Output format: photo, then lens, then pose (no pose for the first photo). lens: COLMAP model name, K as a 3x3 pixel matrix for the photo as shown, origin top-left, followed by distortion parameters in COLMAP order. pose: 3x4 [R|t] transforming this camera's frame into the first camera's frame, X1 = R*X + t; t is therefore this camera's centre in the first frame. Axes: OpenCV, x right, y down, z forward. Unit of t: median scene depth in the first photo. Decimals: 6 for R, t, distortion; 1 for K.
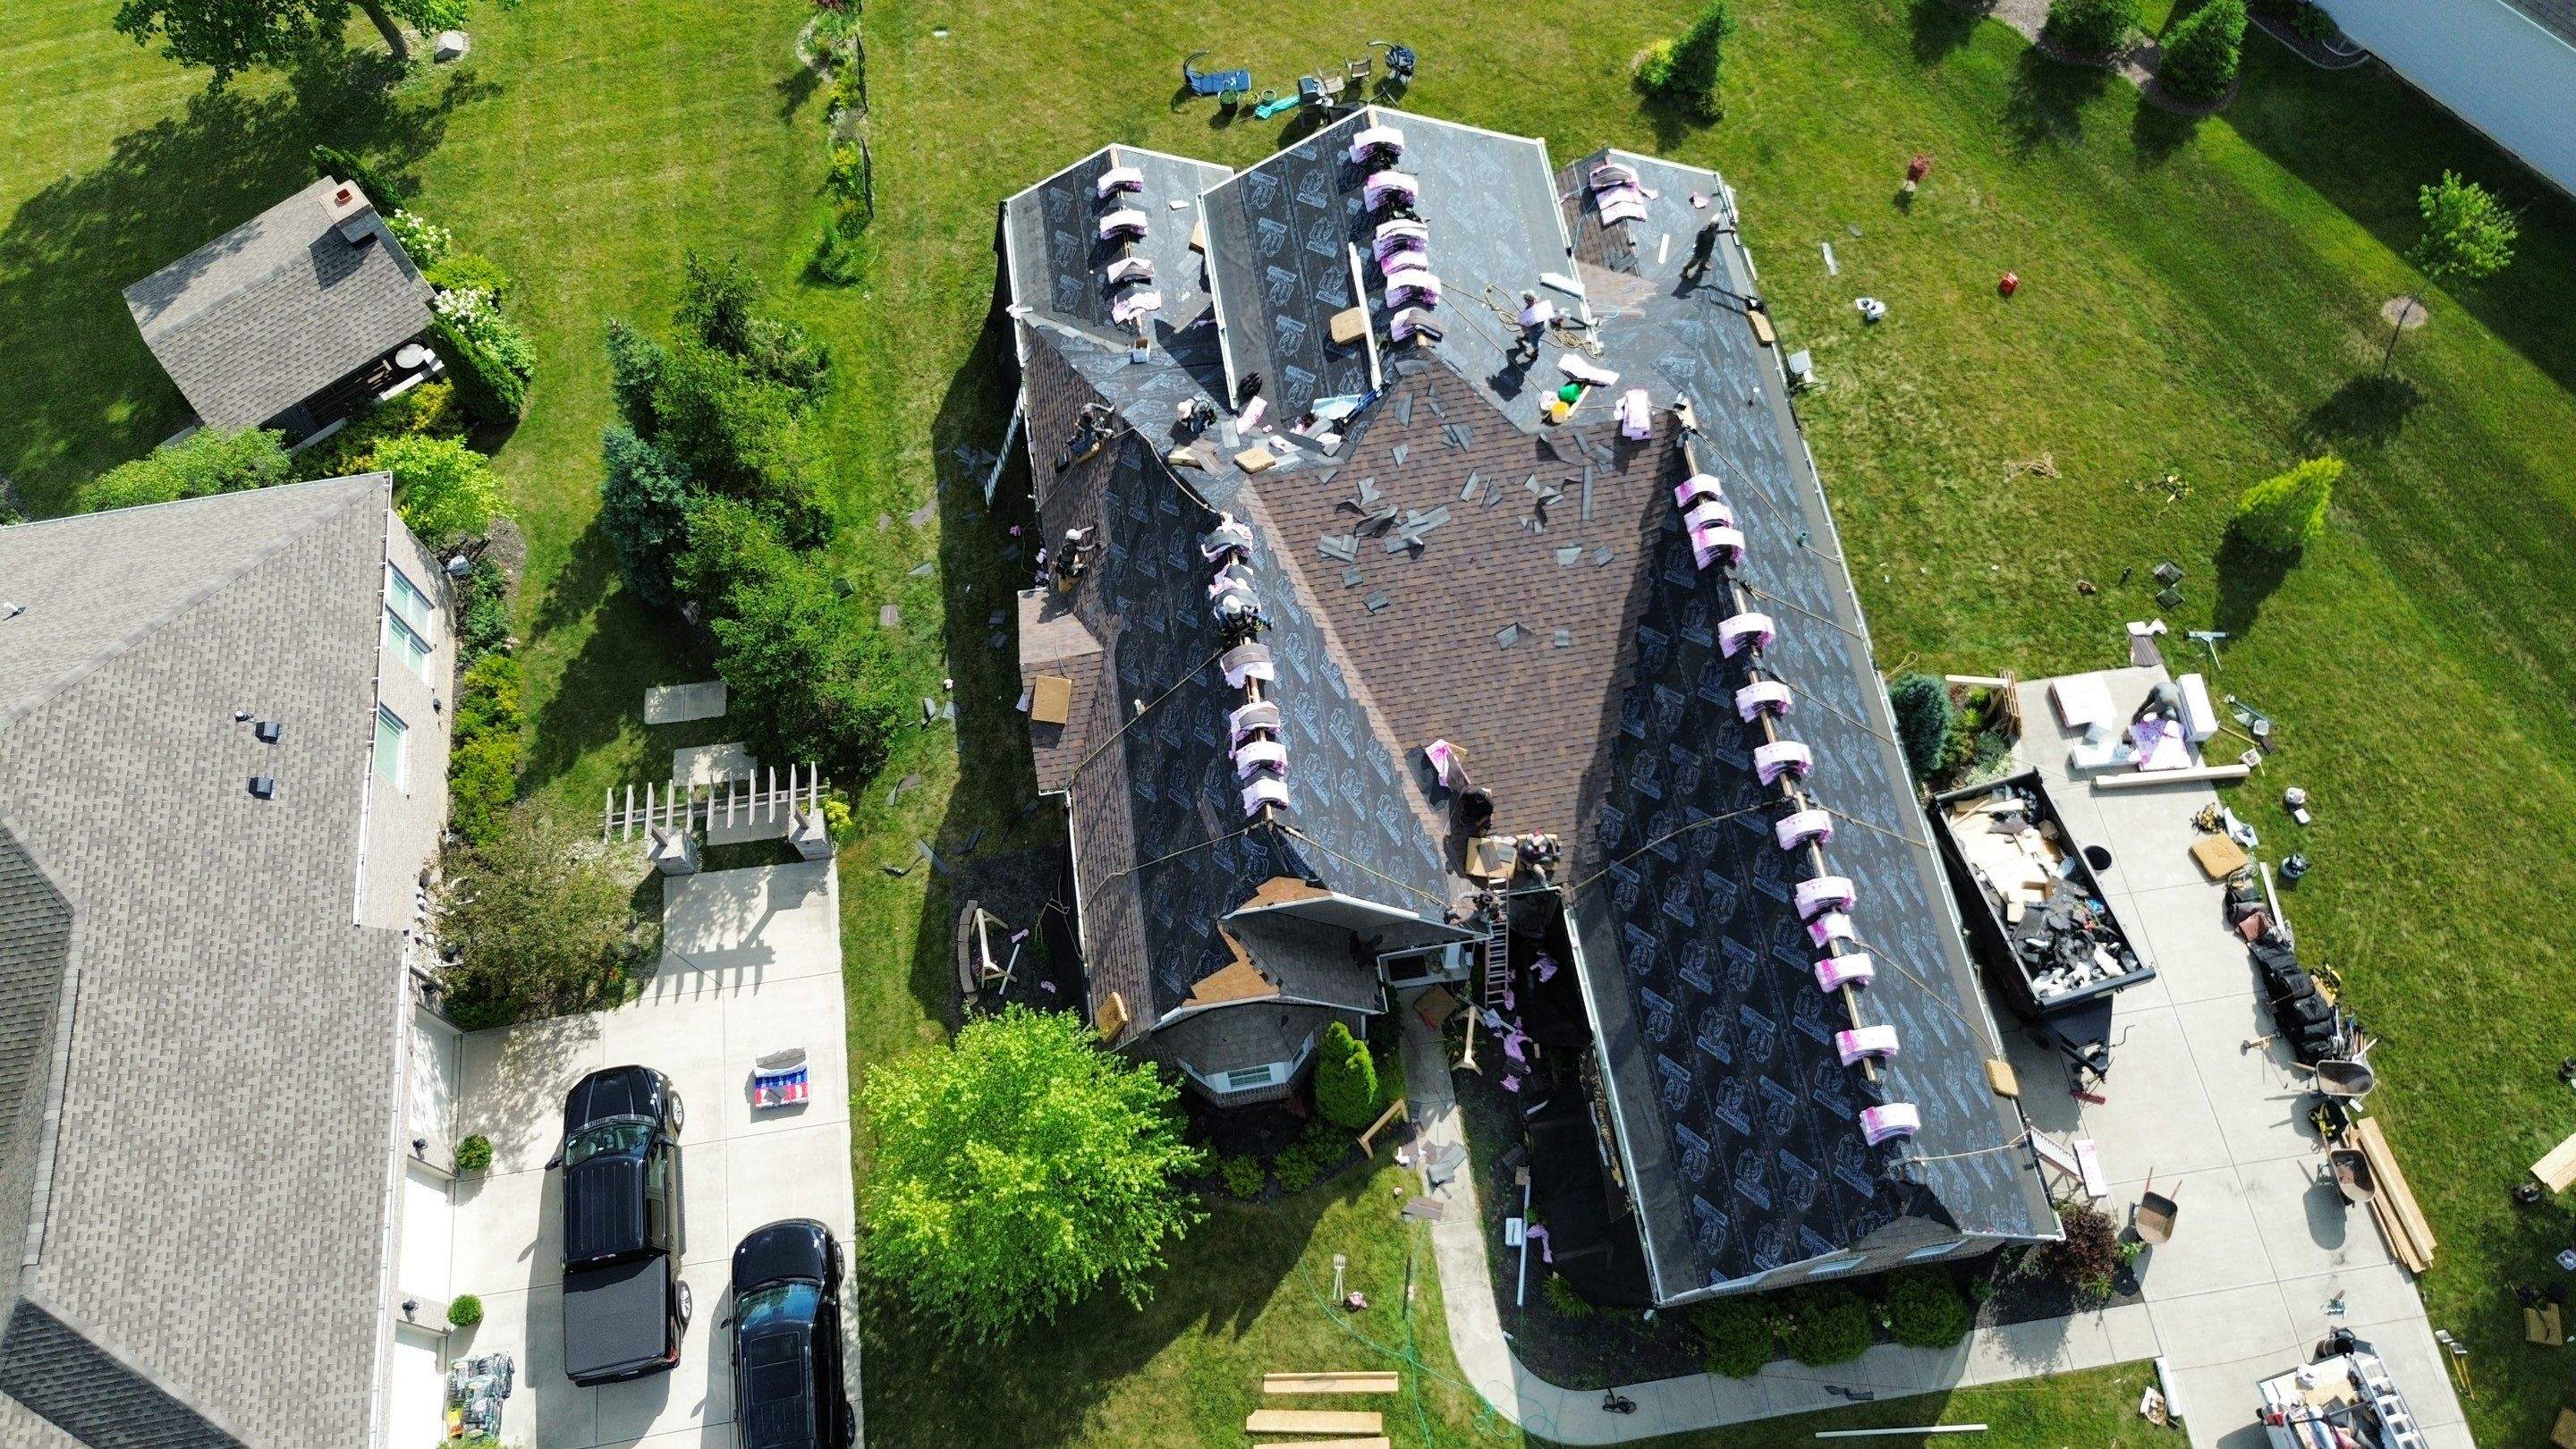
lens RADIAL K [[1826.4, 0, 1283.9], [0, 1826.4, 726.5], [0, 0, 1]] dist [0.054602, -0.050929]
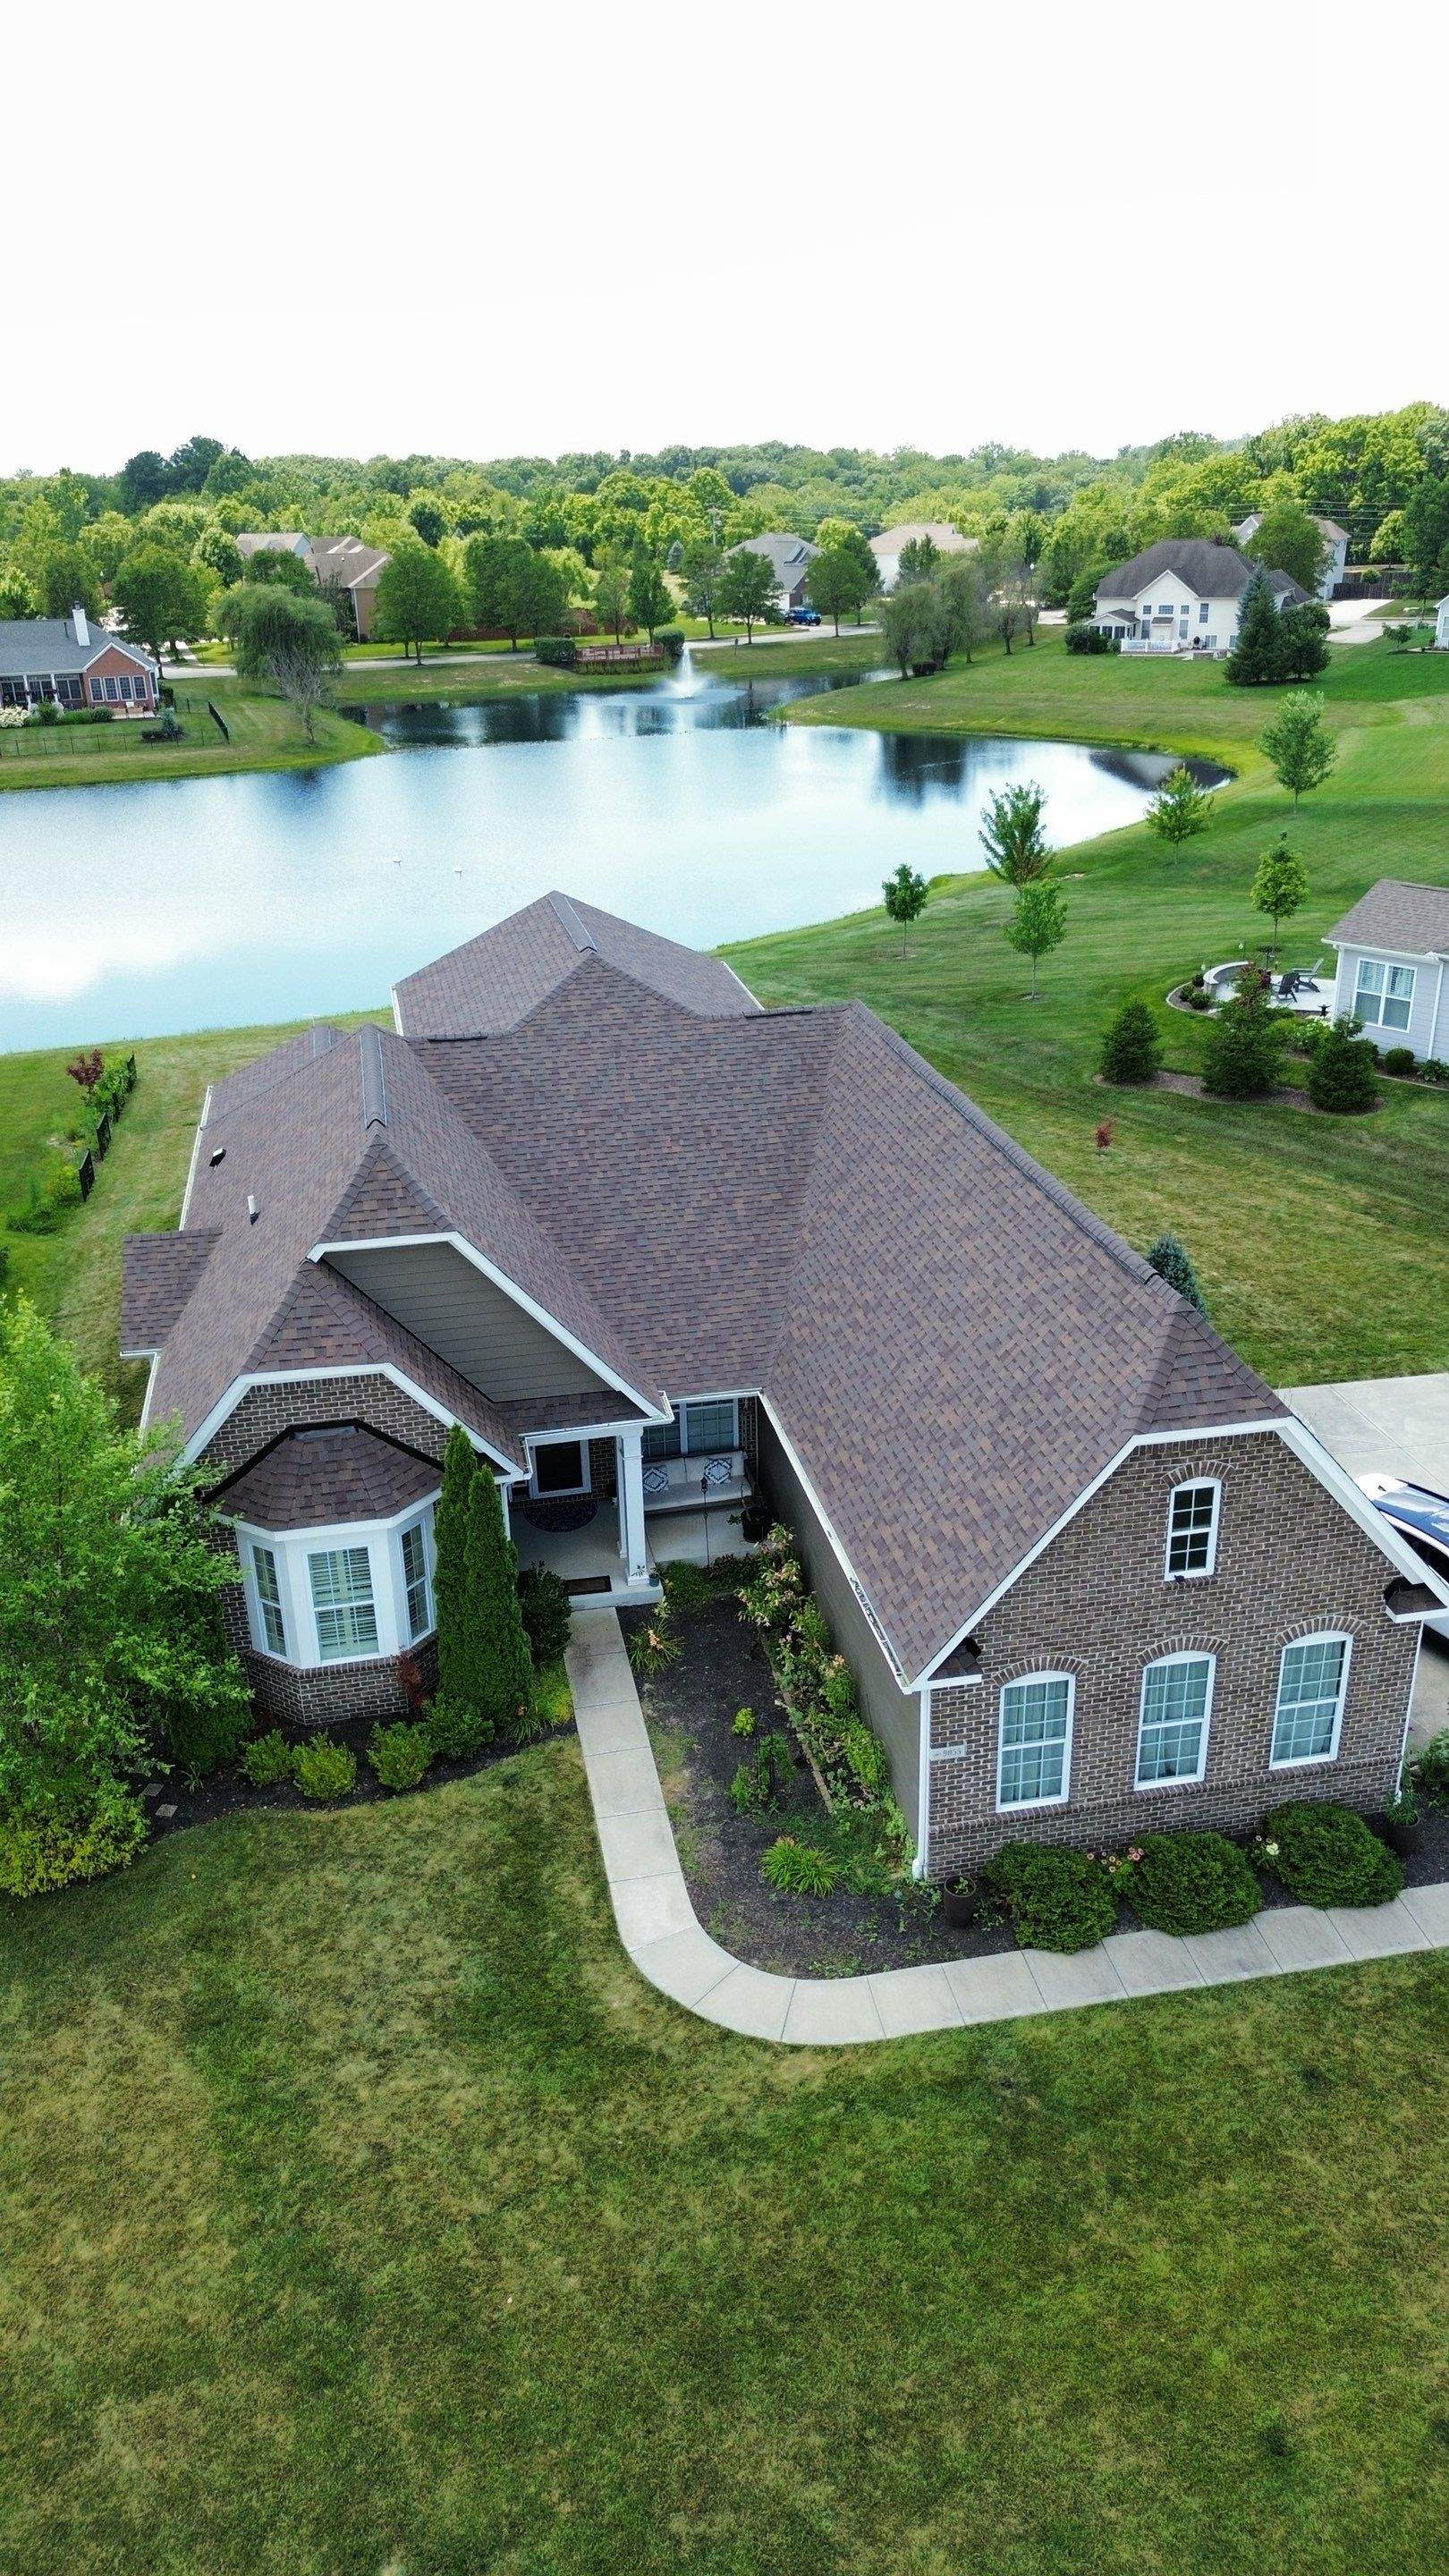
lens RADIAL K [[1820.1, 0, 723.9], [0, 1820.1, 1282.7], [0, 0, 1]] dist [0.055263, -0.053442]
pose [[0.998522, -0.002999, 0.054263, 0.093334], [0.037914, 0.753787, -0.656025, 0.583901], [-0.038935, 0.657112, 0.752786, 0.372851]]
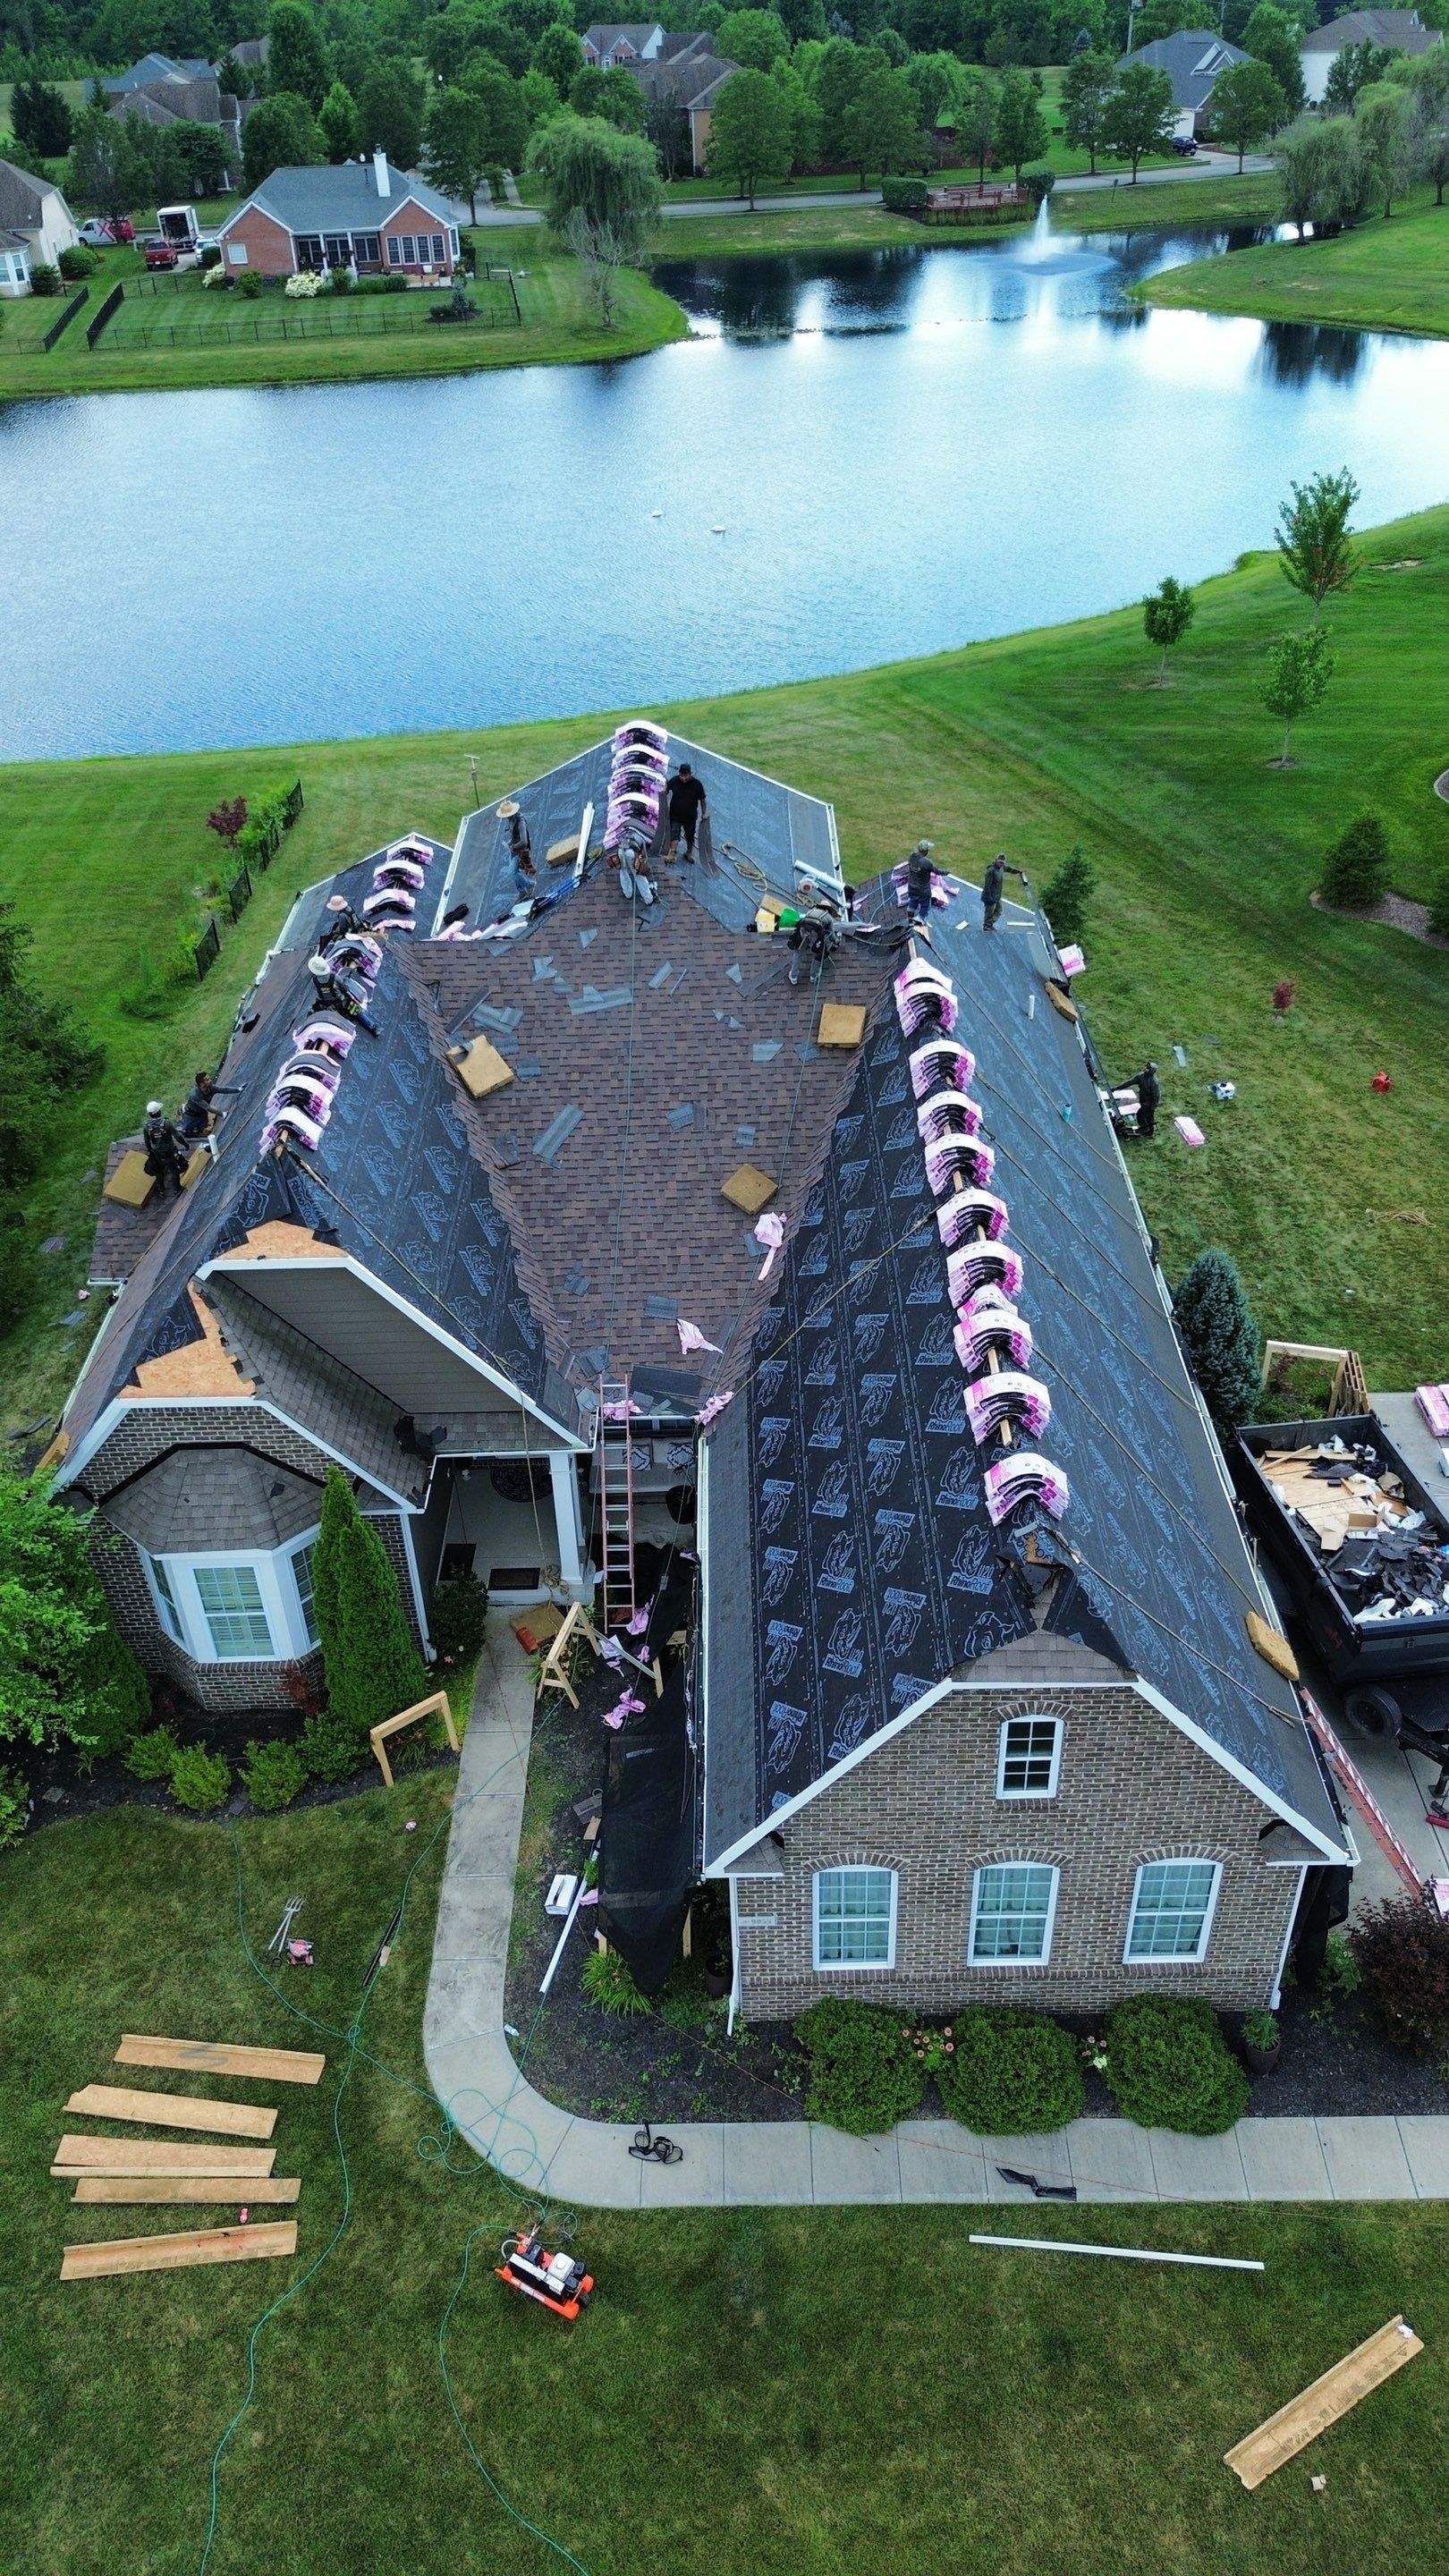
lens RADIAL K [[1826.4, 0, 727.8], [0, 1826.4, 1286.6], [0, 0, 1]] dist [0.054602, -0.050929]
pose [[0.989731, 0.094189, -0.107519, 0.240815], [-0.133817, 0.874965, -0.465327, 0.393692], [0.050247, 0.474937, 0.878584, 0.322608]]
